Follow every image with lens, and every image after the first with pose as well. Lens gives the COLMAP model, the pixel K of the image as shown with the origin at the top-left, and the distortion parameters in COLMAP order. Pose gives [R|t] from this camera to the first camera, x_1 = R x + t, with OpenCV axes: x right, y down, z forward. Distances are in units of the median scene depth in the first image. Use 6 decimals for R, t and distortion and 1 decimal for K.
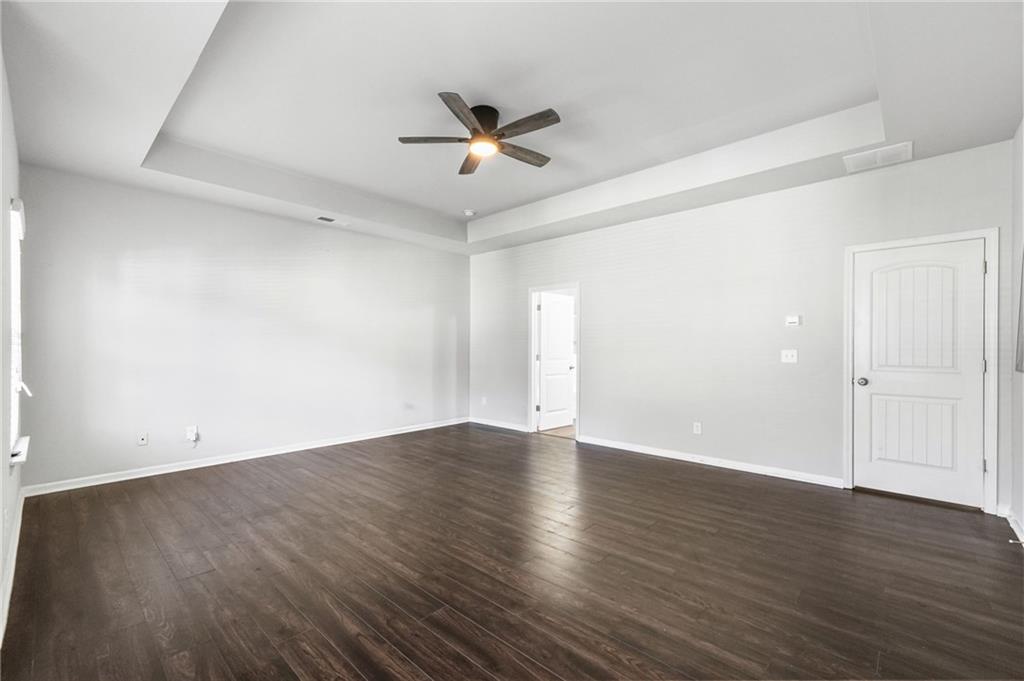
lens RADIAL K [[434.9, 0, 512.6], [0, 434.9, 346.6], [0, 0, 1]] dist [-0.000070, 0.000034]
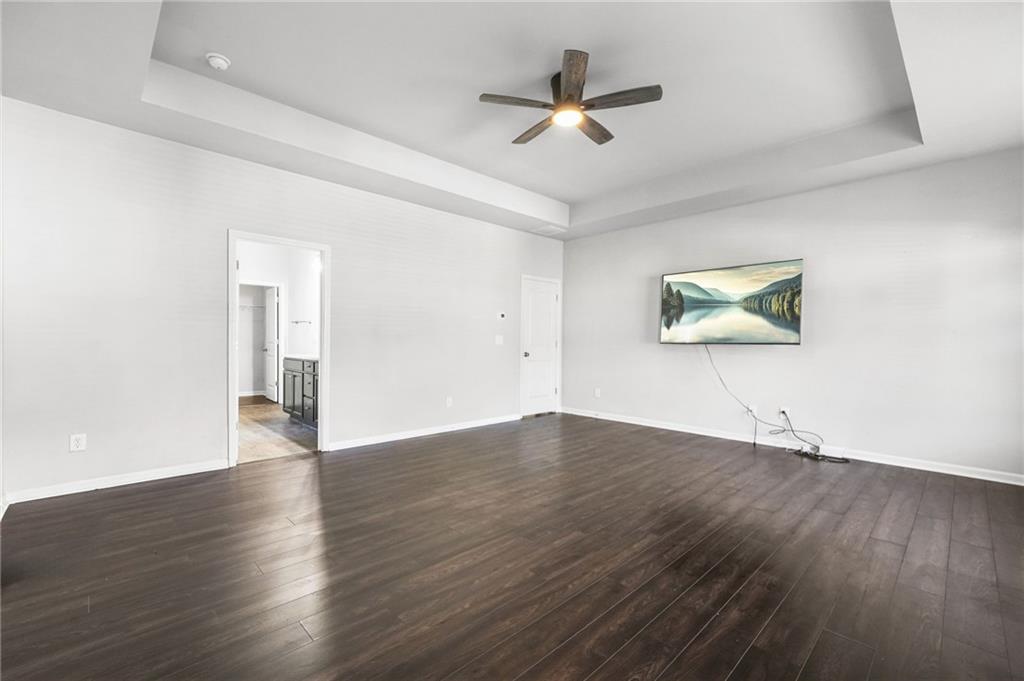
lens RADIAL K [[434.9, 0, 512.6], [0, 434.9, 346.6], [0, 0, 1]] dist [-0.000070, 0.000034]
pose [[0.058917, -0.013335, 0.998174, -1.008843], [-0.009331, 0.999860, 0.013909, 0.029167], [-0.998219, -0.010133, 0.058784, 1.052460]]
